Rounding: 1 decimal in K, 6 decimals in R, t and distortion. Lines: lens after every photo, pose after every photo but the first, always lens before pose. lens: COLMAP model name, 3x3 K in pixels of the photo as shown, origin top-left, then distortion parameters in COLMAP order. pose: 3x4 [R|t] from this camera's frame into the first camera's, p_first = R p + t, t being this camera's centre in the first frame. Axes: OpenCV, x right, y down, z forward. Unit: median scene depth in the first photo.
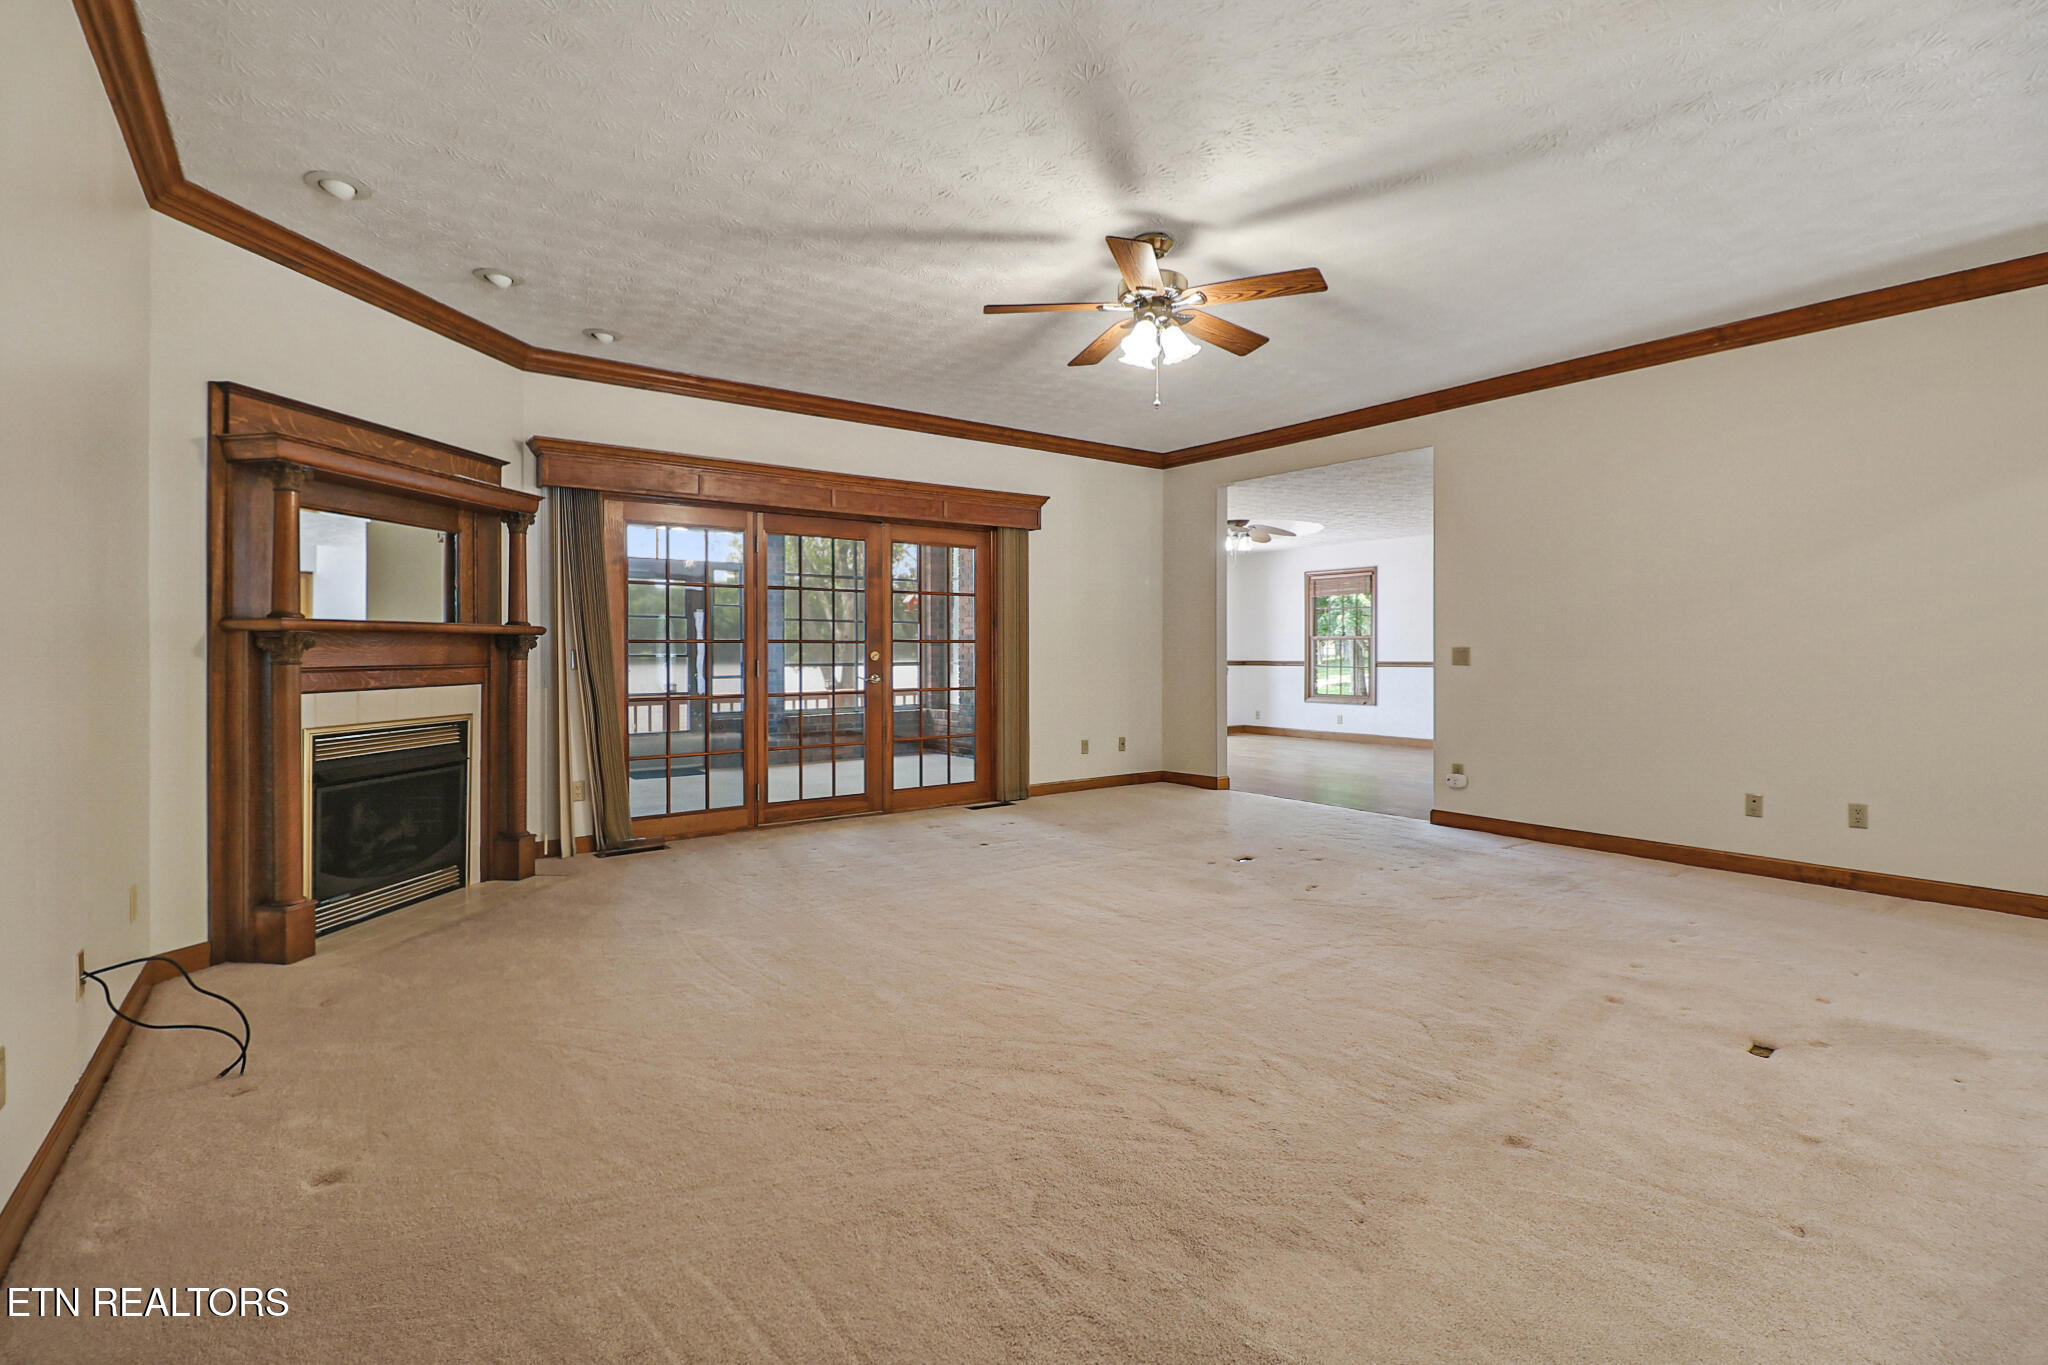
lens RADIAL K [[960.1, 0, 1026.4], [0, 960.1, 655.0], [0, 0, 1]] dist [0.000145, 0.000032]
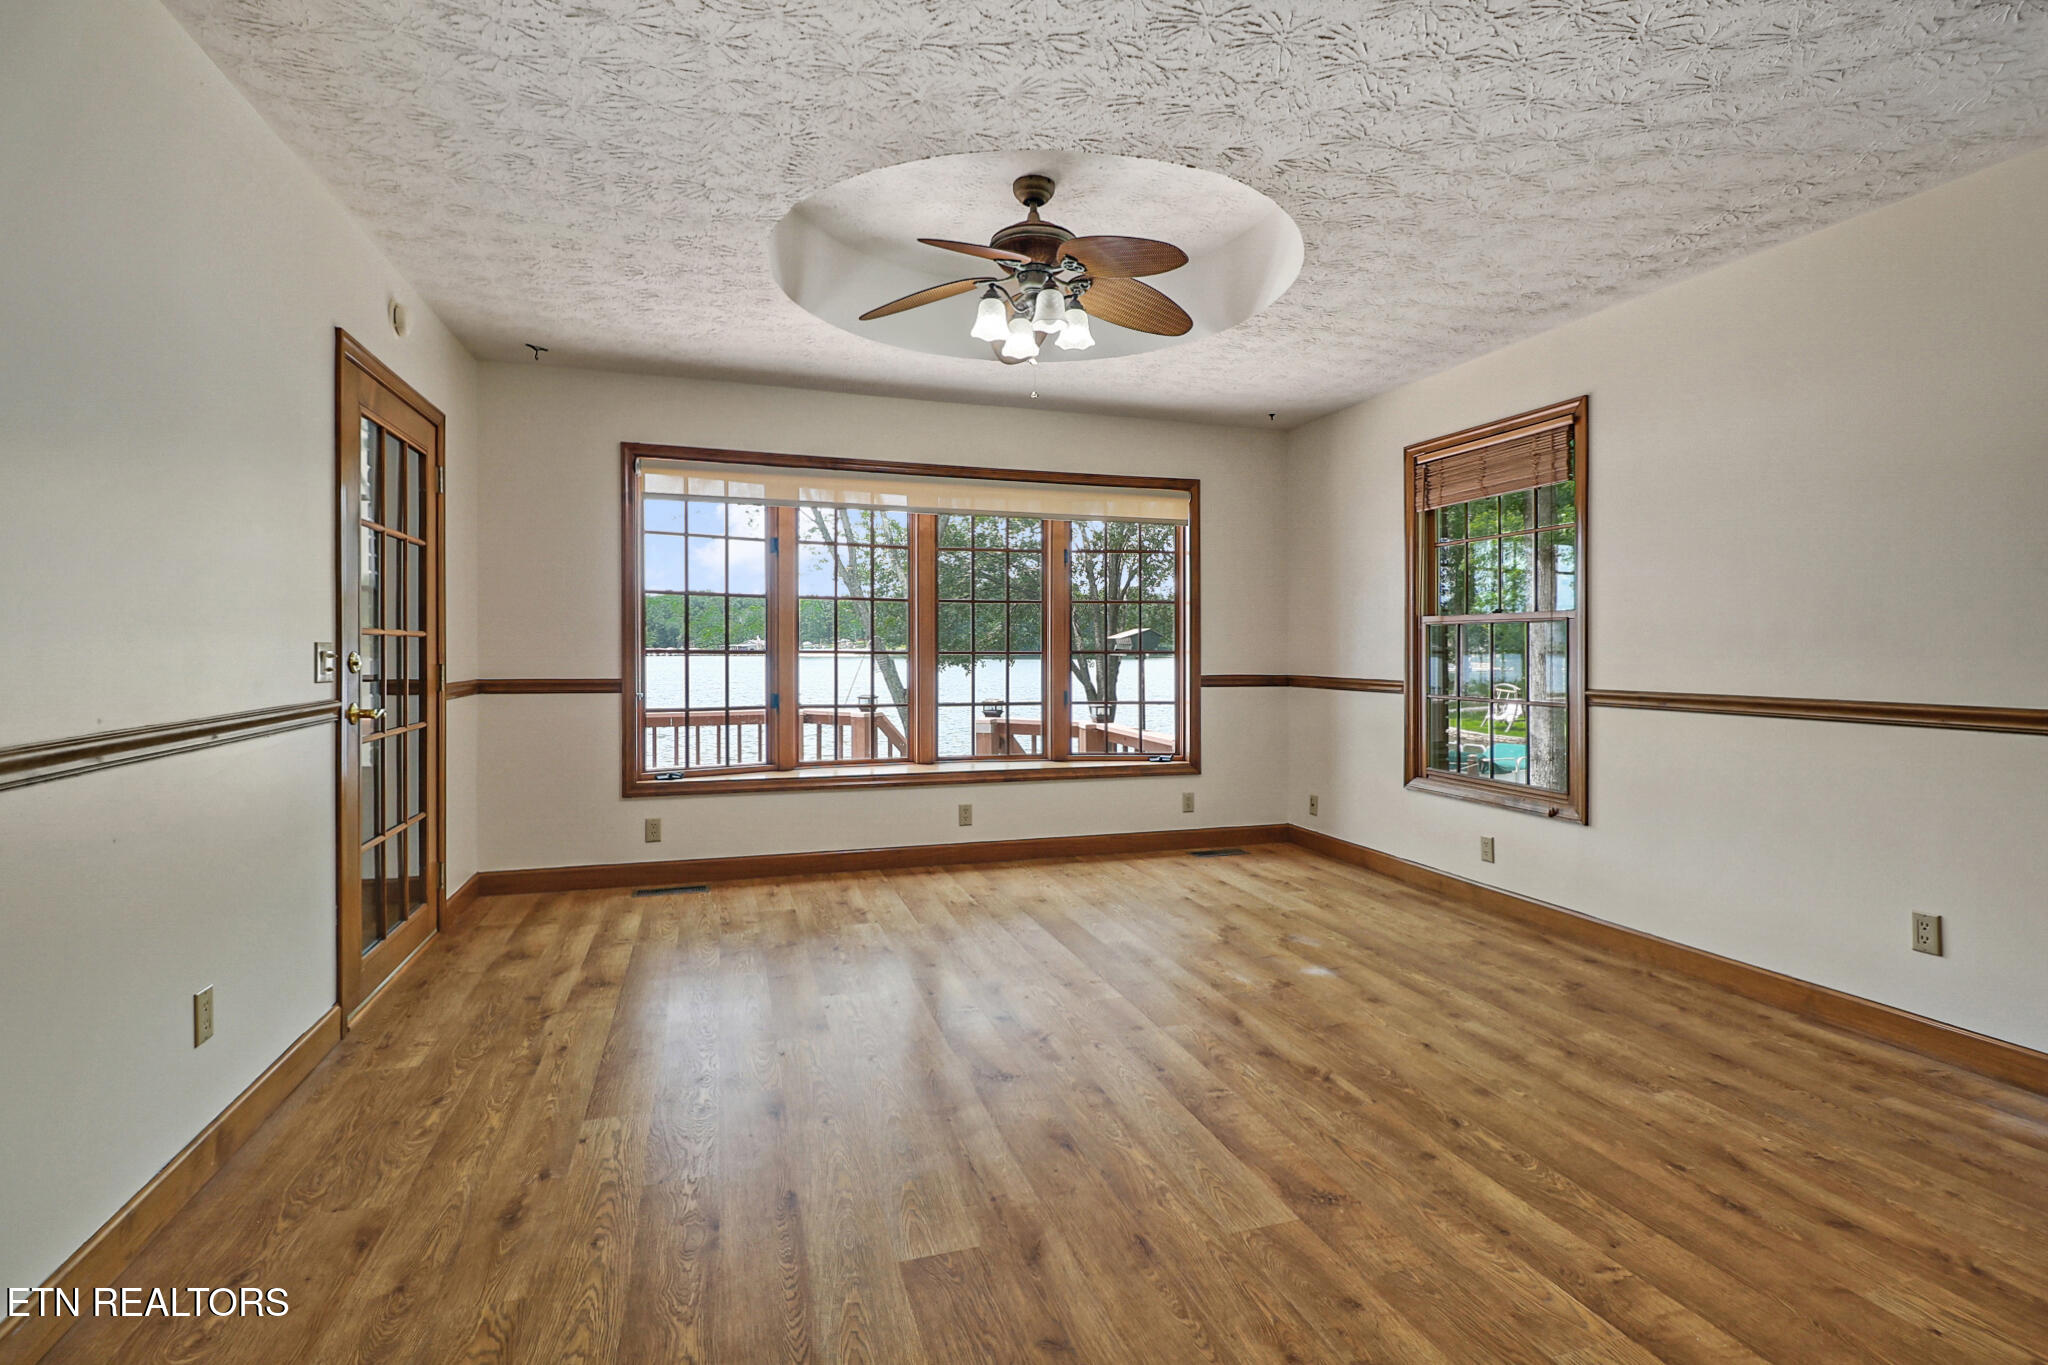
lens RADIAL K [[960.1, 0, 1026.4], [0, 960.1, 655.0], [0, 0, 1]] dist [0.000145, 0.000032]
pose [[0.595003, 0.005315, -0.803706, 0.507121], [0.001682, 0.999968, 0.007858, -0.007219], [0.803722, -0.006027, 0.594975, 0.653103]]
